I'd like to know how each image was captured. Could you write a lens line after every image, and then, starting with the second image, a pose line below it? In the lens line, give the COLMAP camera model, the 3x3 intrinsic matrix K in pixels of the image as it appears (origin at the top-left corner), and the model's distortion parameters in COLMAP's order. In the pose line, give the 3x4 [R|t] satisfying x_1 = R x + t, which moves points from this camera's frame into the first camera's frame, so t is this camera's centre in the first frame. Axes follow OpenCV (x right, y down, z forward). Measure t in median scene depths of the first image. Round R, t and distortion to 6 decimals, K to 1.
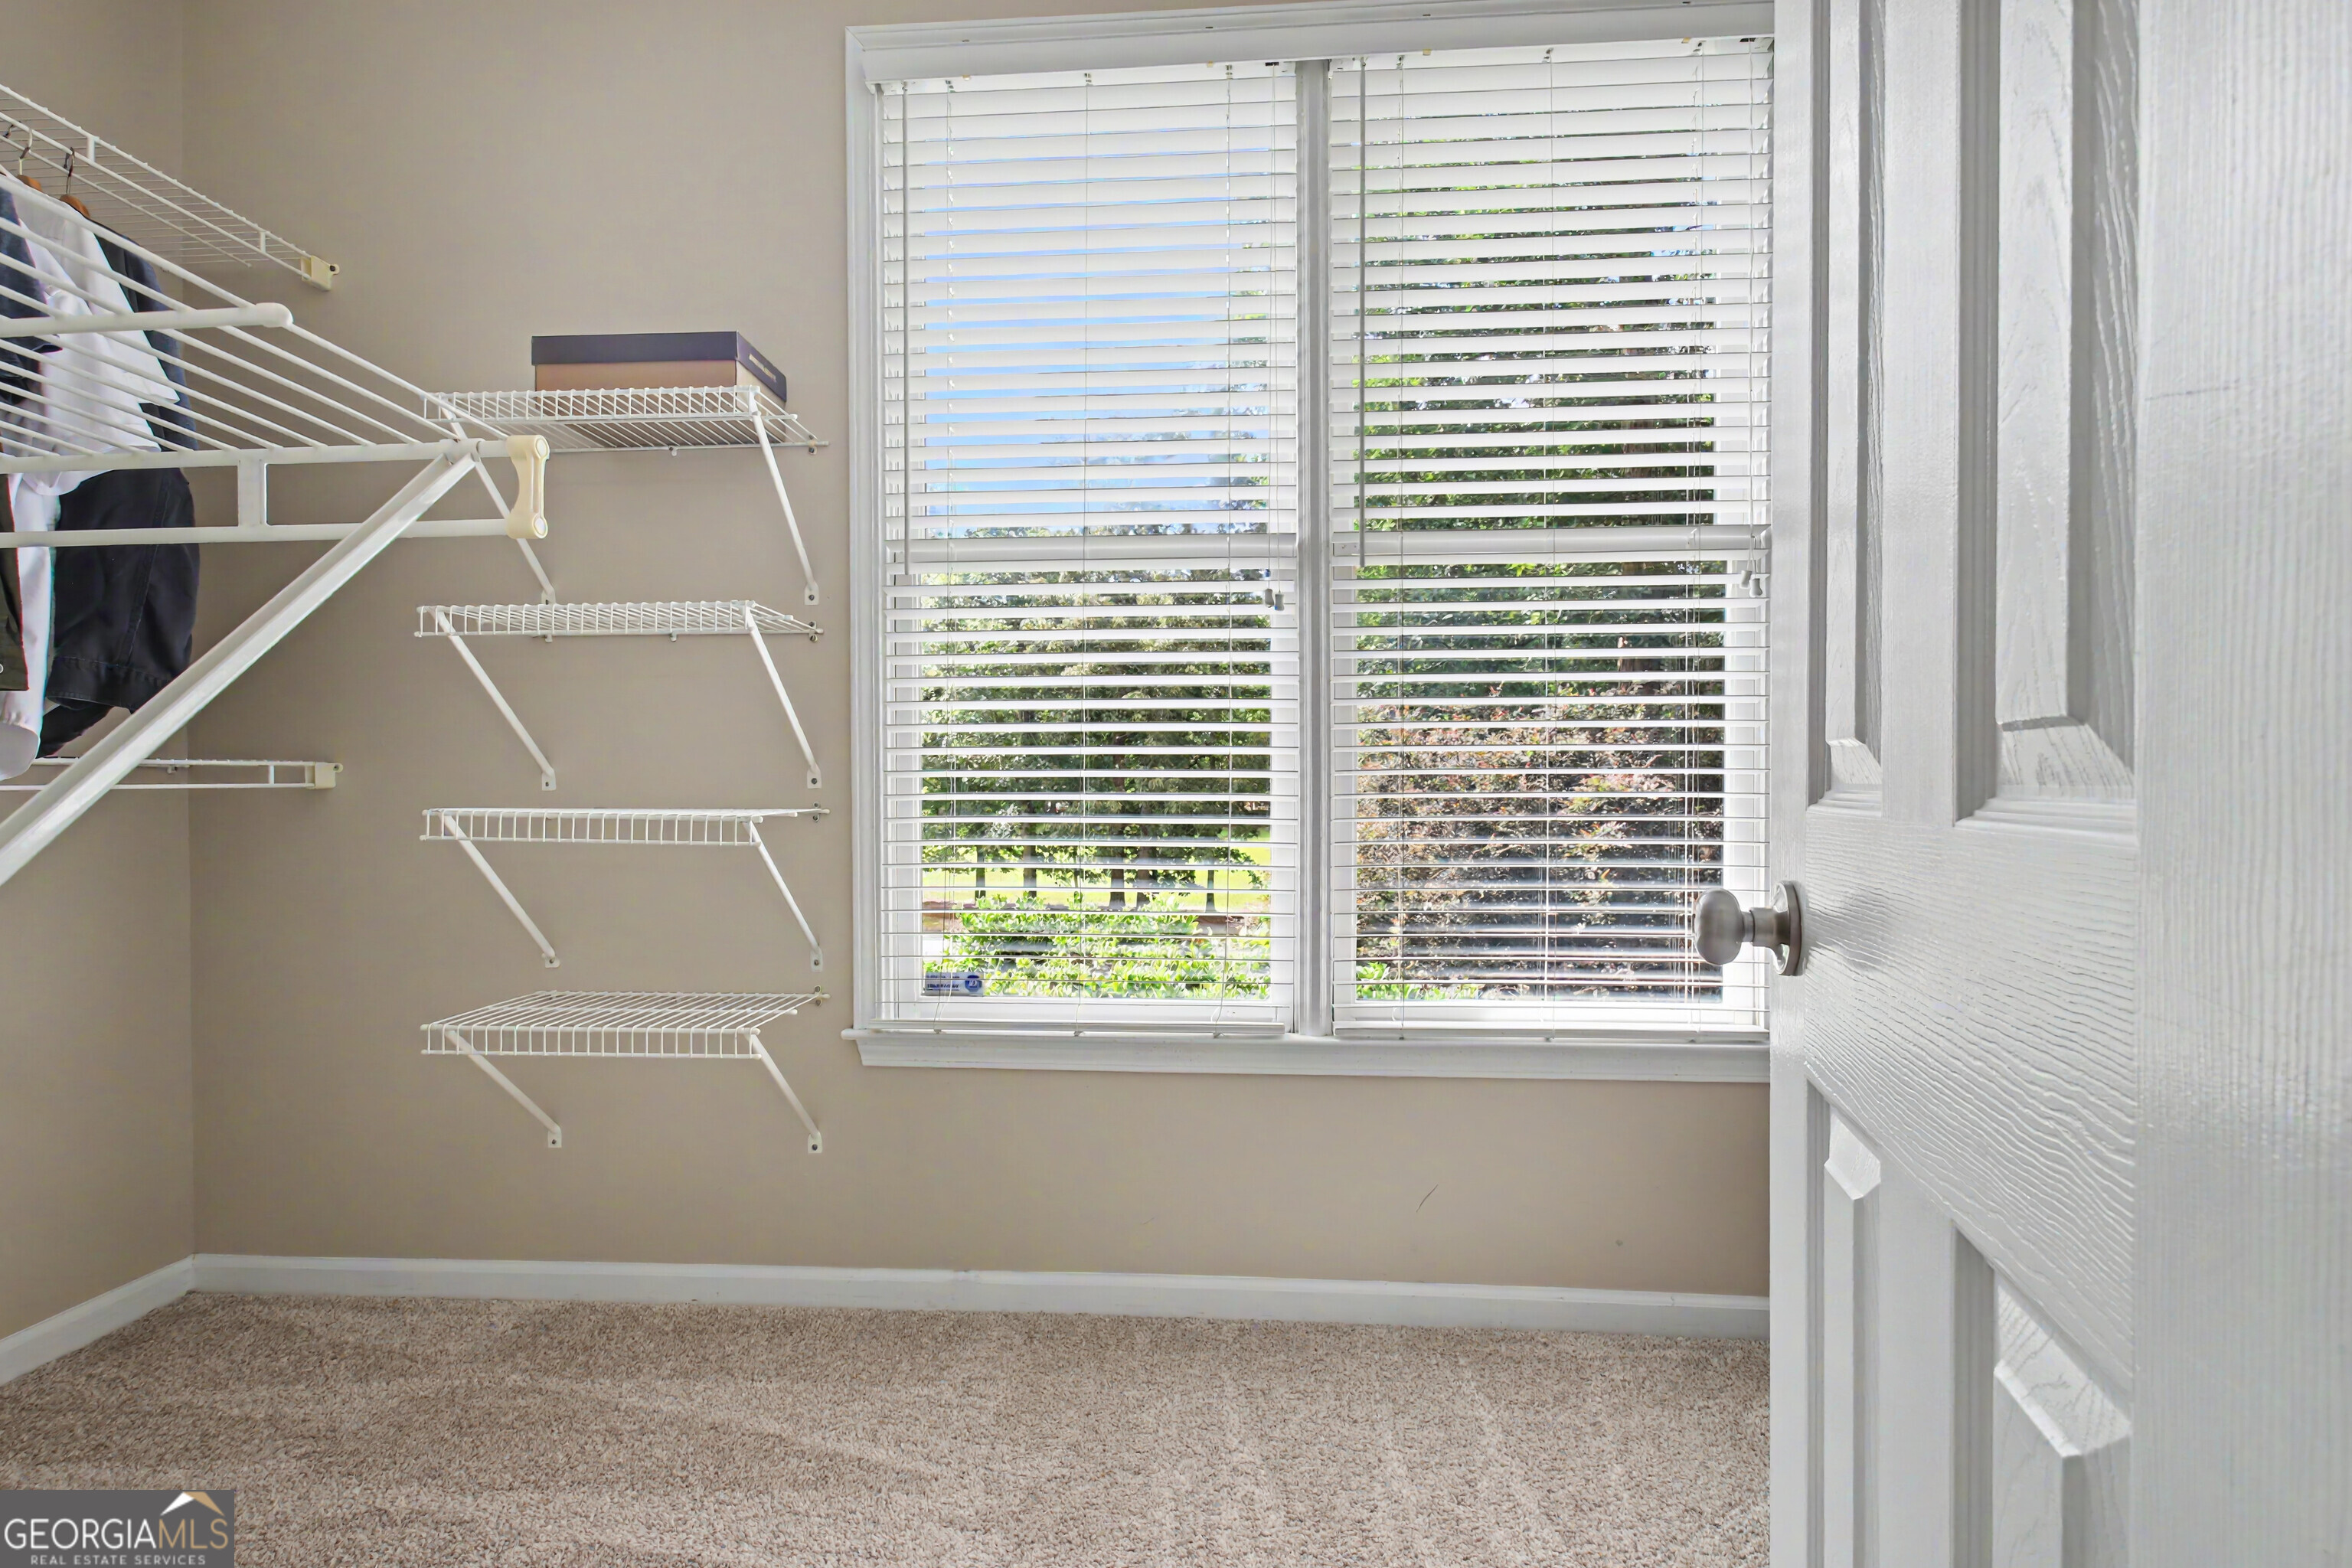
lens RADIAL K [[1140.2, 0, 1178.1], [0, 1140.2, 773.6], [0, 0, 1]] dist [0.002561, -0.000915]
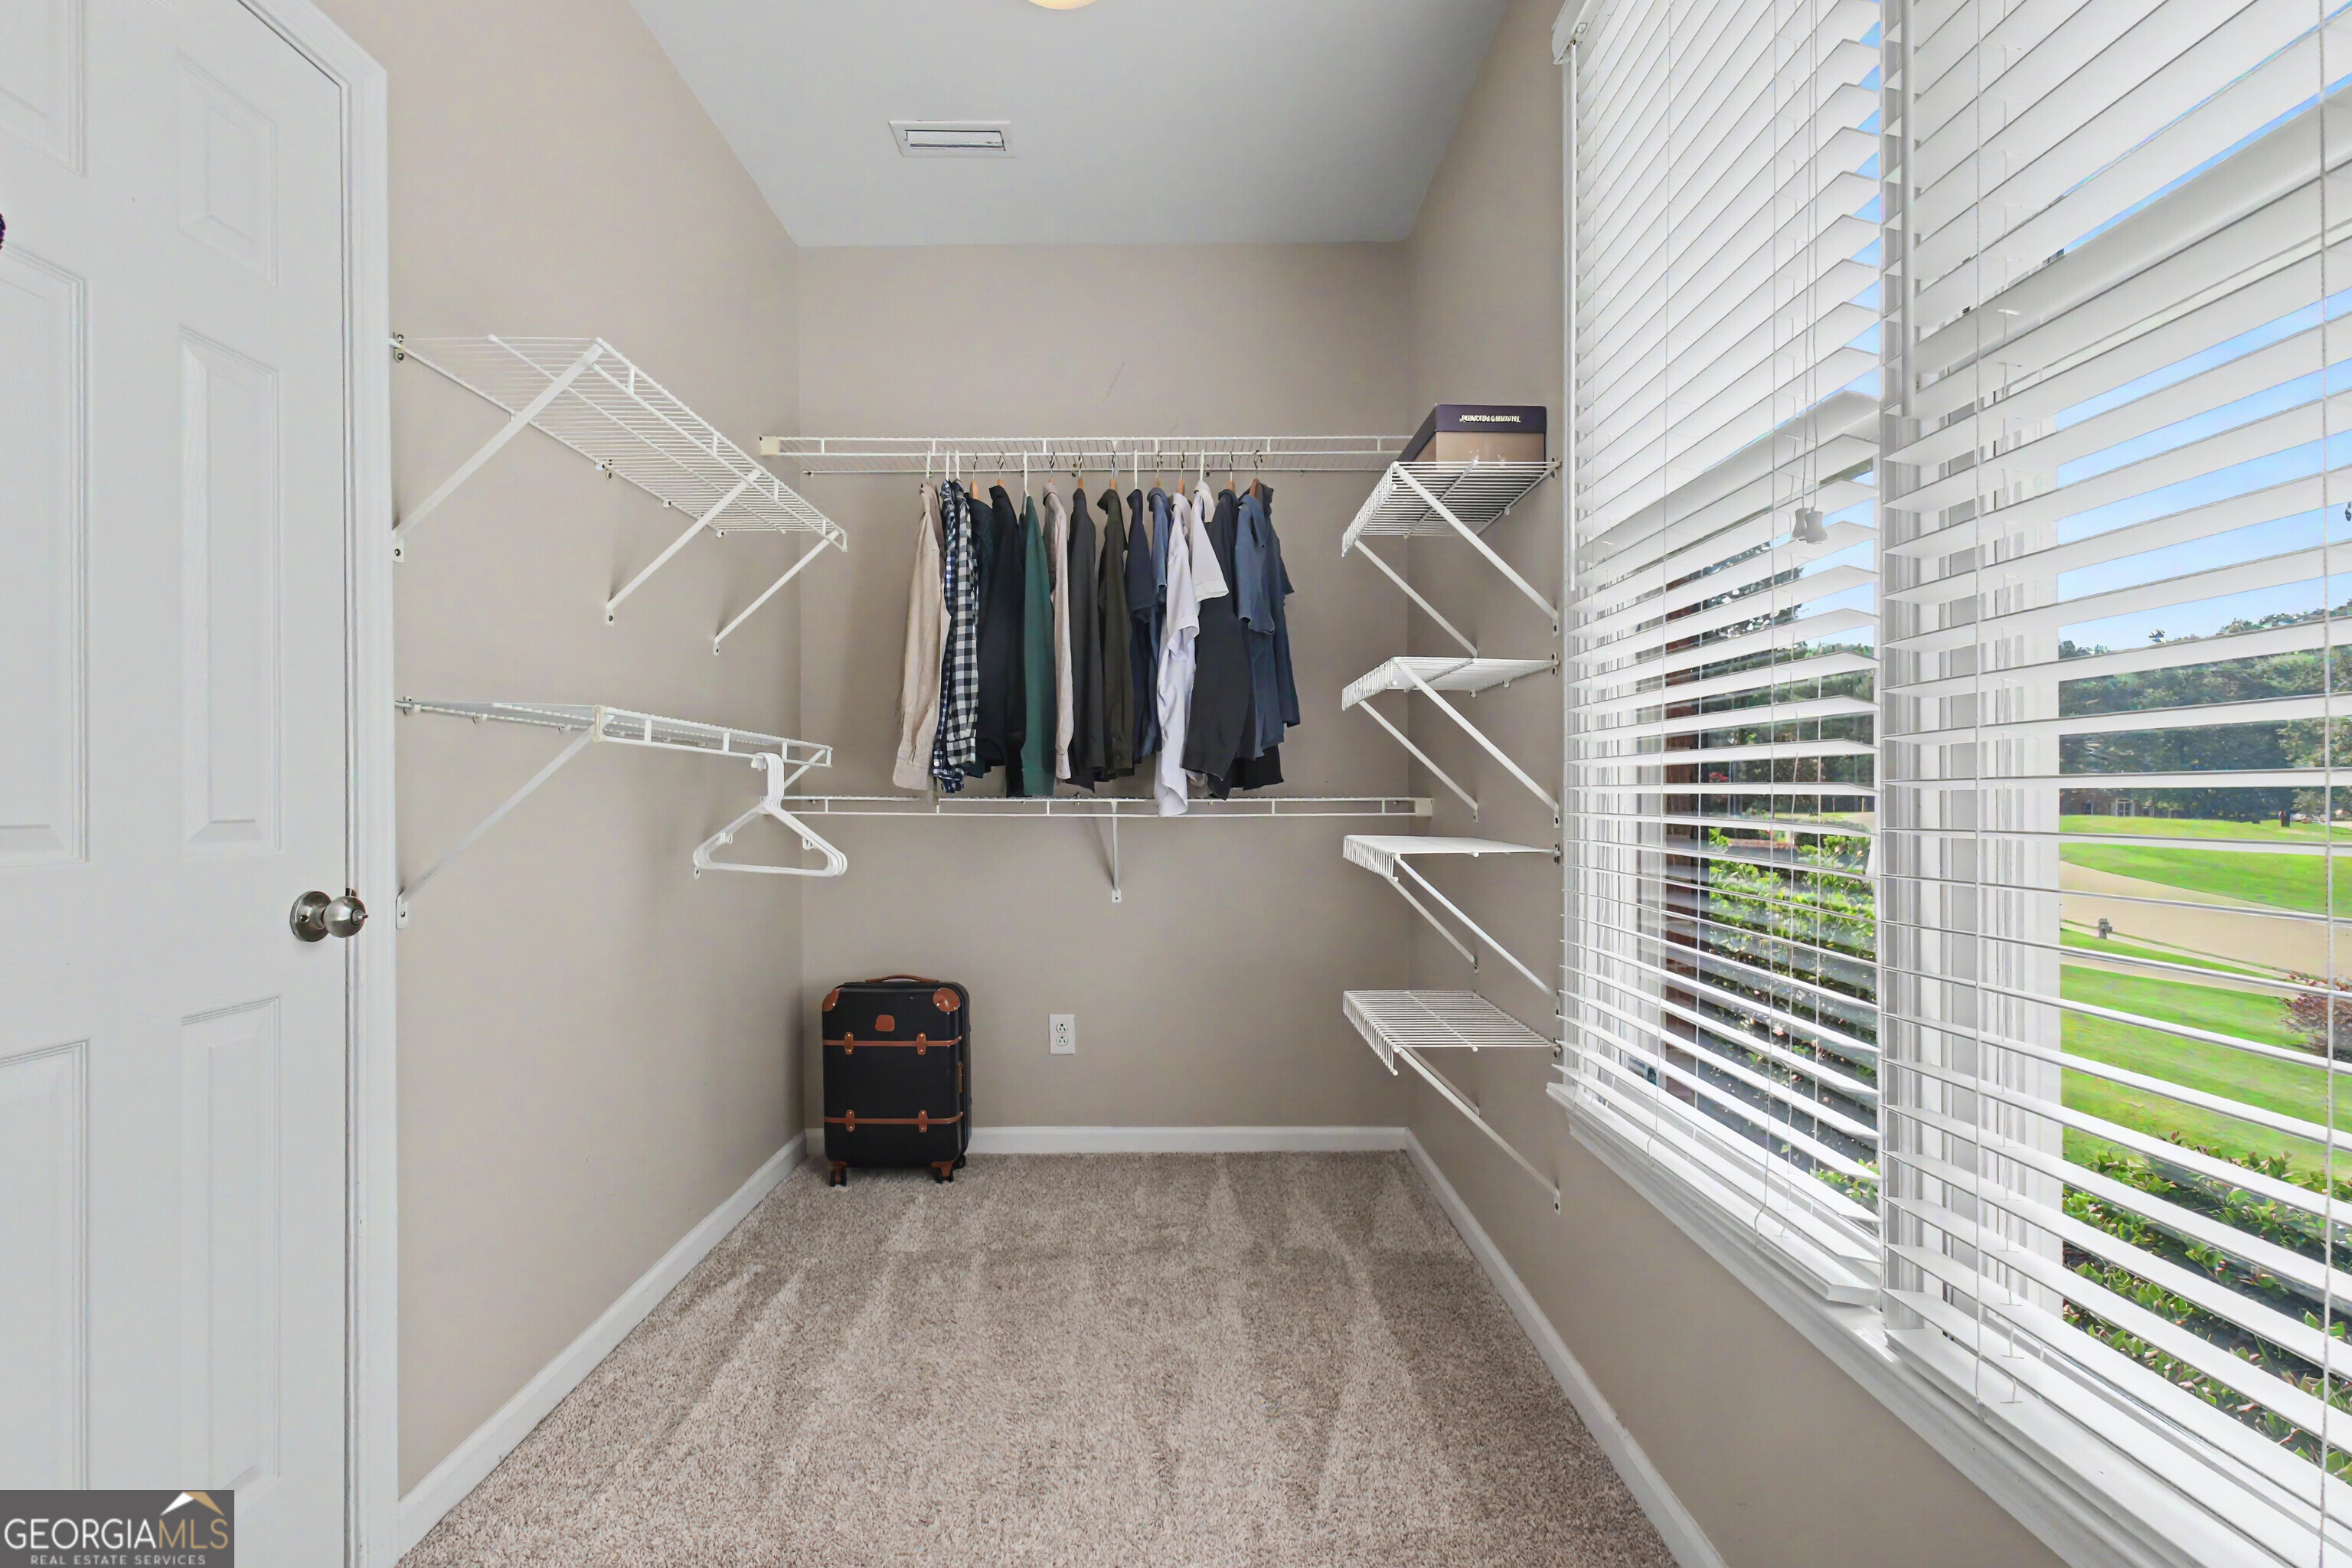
lens RADIAL K [[1131.1, 0, 1168.3], [0, 1131.1, 786.2], [0, 0, 1]] dist [-0.000284, -0.000269]
pose [[0.067783, 0.005147, -0.997687, 0.683892], [-0.021825, 0.999755, 0.003675, -0.020946], [0.997461, 0.021526, 0.067878, 0.694696]]
